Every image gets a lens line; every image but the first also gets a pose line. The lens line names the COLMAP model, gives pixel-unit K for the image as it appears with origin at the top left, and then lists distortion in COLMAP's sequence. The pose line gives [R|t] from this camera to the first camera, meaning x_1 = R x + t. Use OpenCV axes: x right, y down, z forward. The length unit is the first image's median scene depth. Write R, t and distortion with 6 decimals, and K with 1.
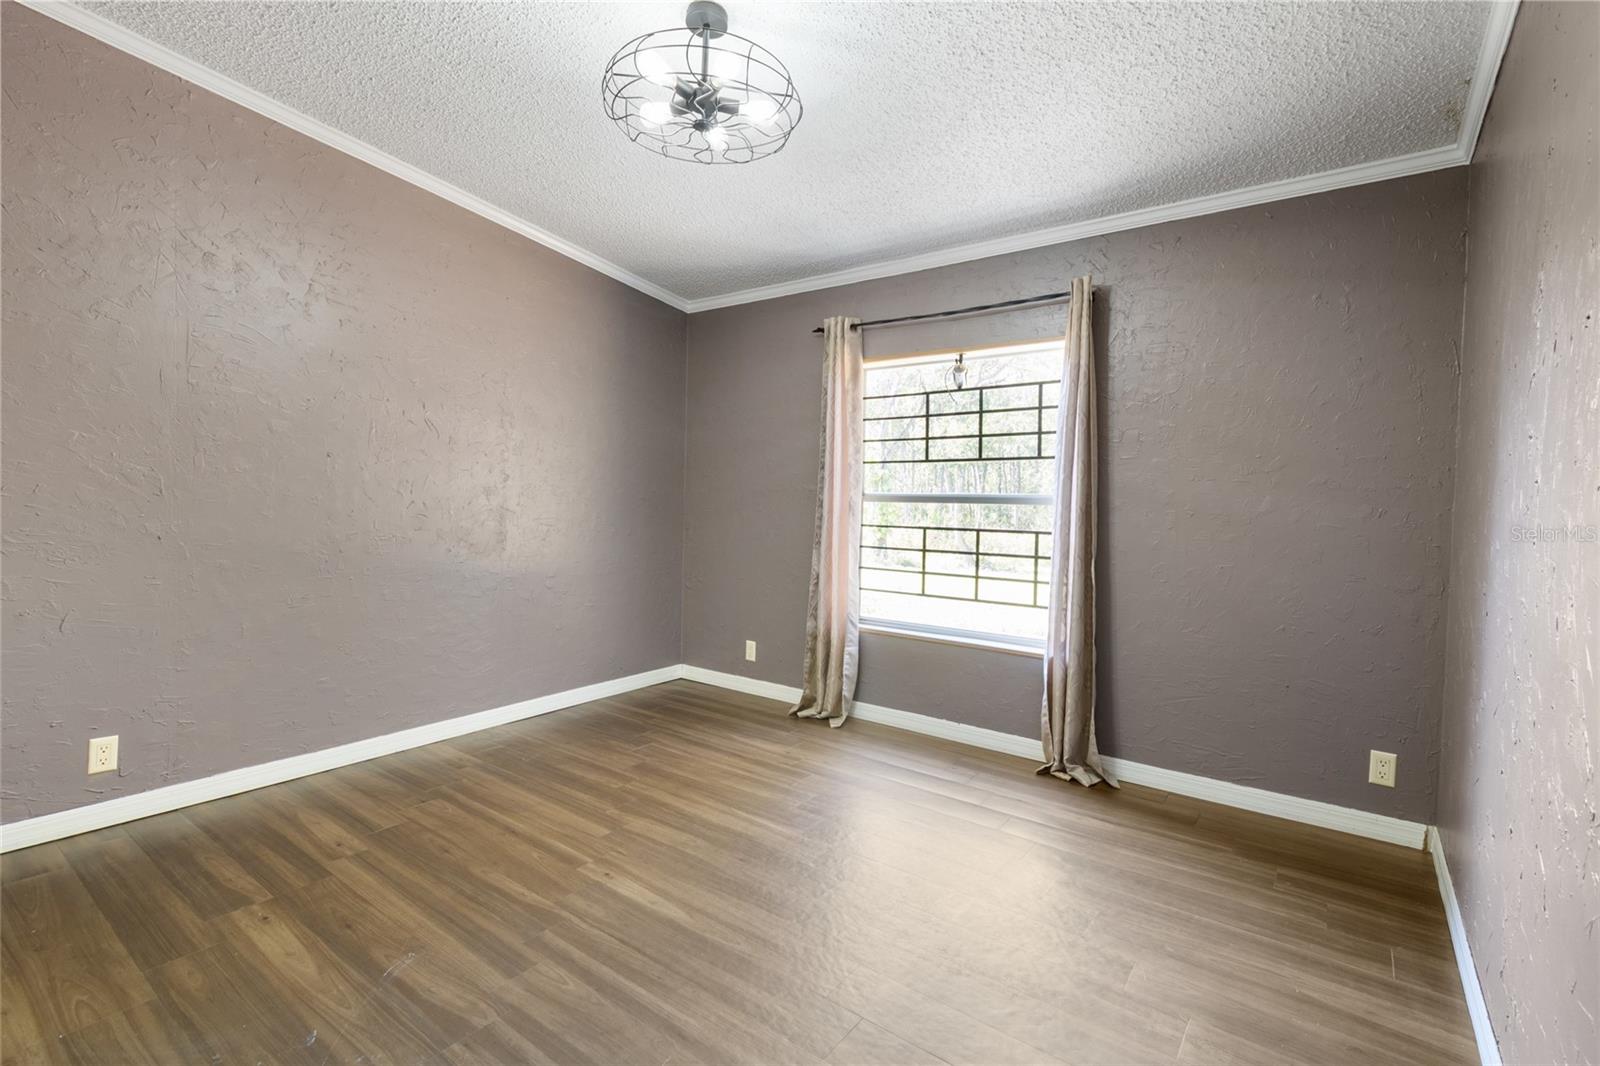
lens RADIAL K [[725.7, 0, 797.5], [0, 725.7, 518.2], [0, 0, 1]] dist [0.005852, -0.000537]
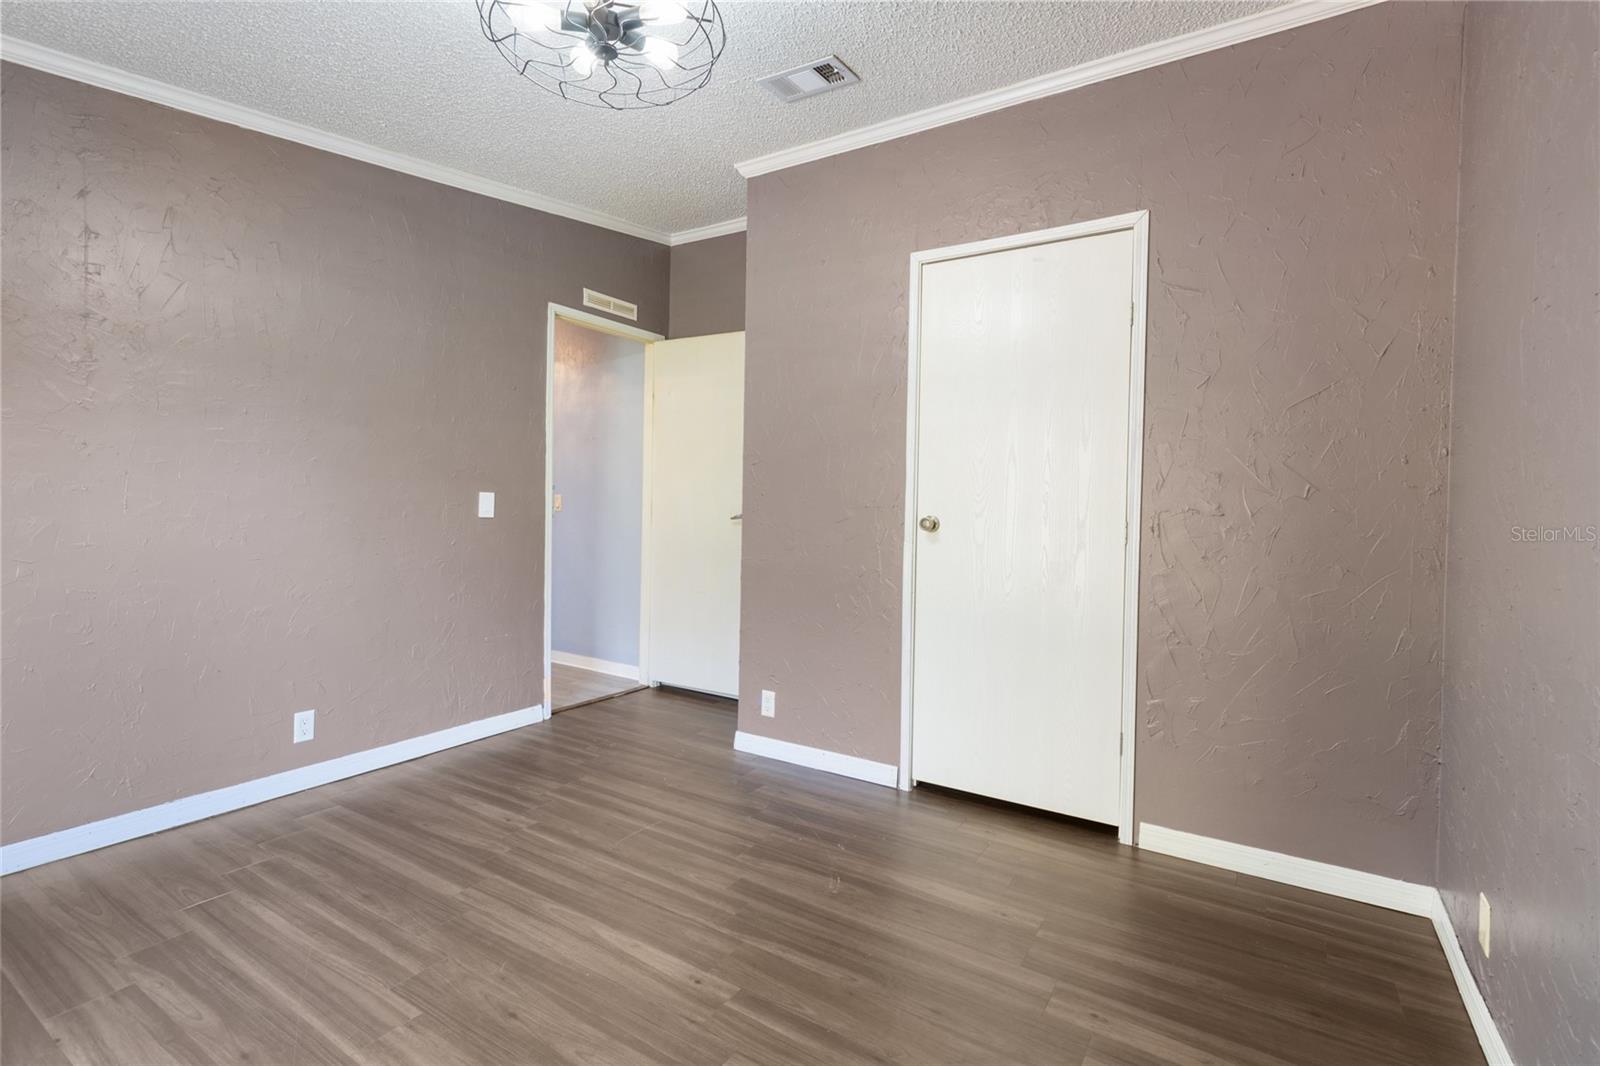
lens RADIAL K [[725.7, 0, 797.5], [0, 725.7, 518.2], [0, 0, 1]] dist [0.005852, -0.000537]
pose [[-0.996128, -0.038823, -0.078876, -0.308551], [-0.042179, 0.998255, 0.041332, -0.056792], [0.077133, 0.044499, -0.996027, 1.905157]]
